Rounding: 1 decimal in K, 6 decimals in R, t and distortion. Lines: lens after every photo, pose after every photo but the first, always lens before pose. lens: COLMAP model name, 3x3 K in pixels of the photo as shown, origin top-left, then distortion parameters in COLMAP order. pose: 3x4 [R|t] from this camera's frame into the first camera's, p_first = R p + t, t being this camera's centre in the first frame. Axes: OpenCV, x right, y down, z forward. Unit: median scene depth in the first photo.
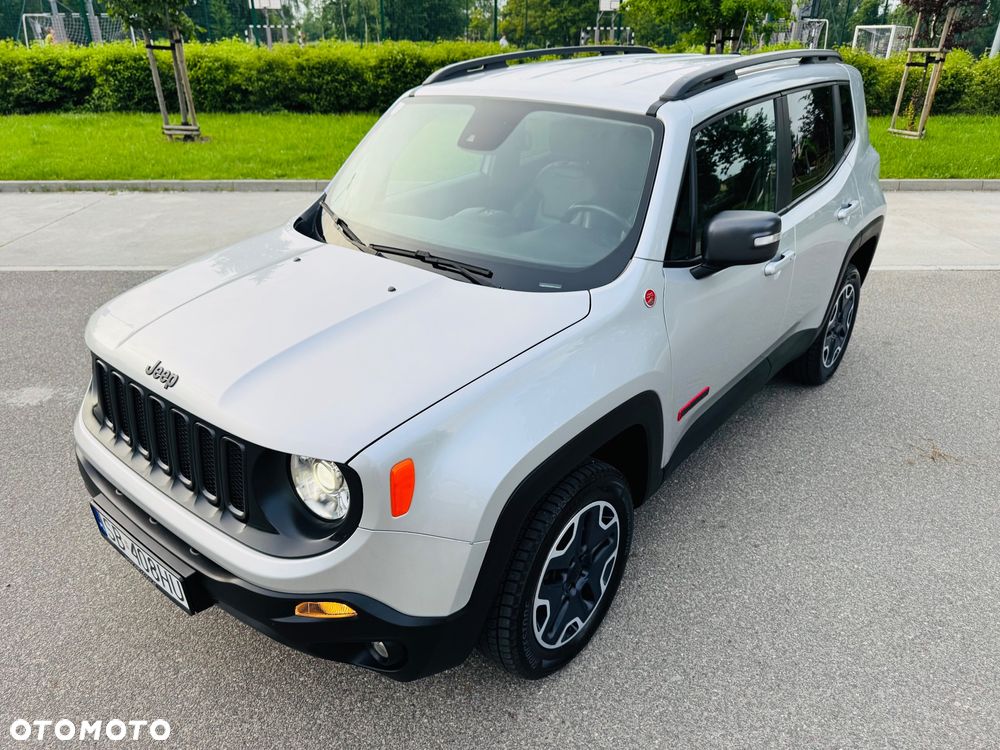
lens RADIAL K [[707.8, 0, 502.7], [0, 707.8, 375.7], [0, 0, 1]] dist [0.008013, -0.011400]
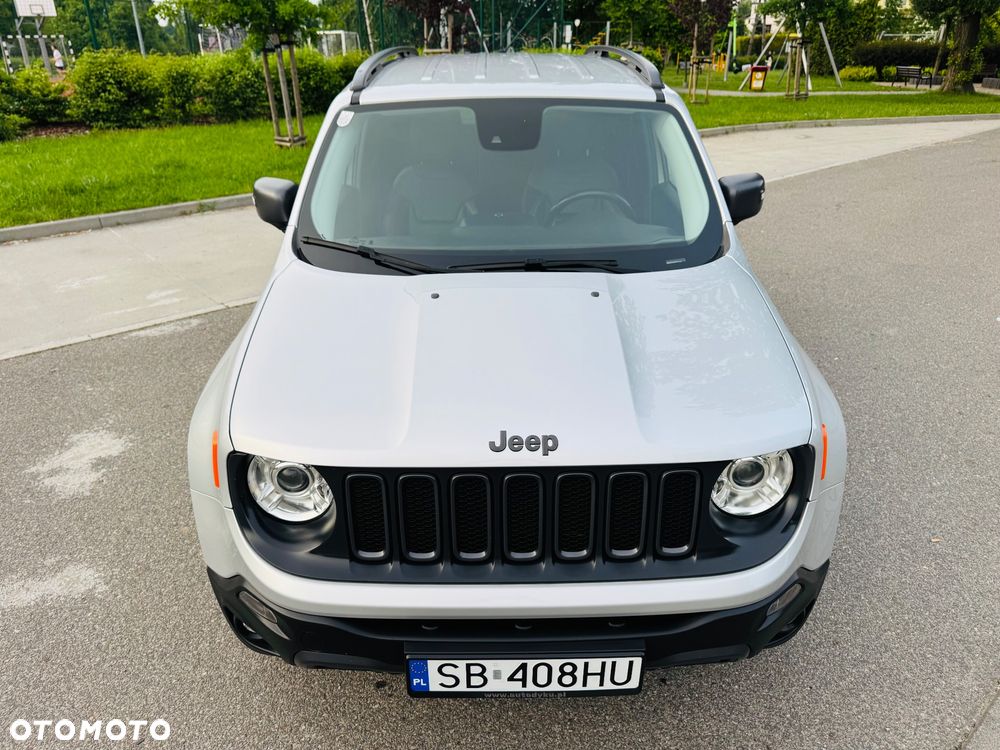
lens RADIAL K [[714.3, 0, 499.4], [0, 714.3, 375.5], [0, 0, 1]] dist [0.006544, -0.009759]
pose [[0.763695, -0.285163, 0.579182, -0.770456], [0.291787, 0.952757, 0.084352, -0.124848], [-0.575874, 0.104578, 0.810822, 0.274697]]
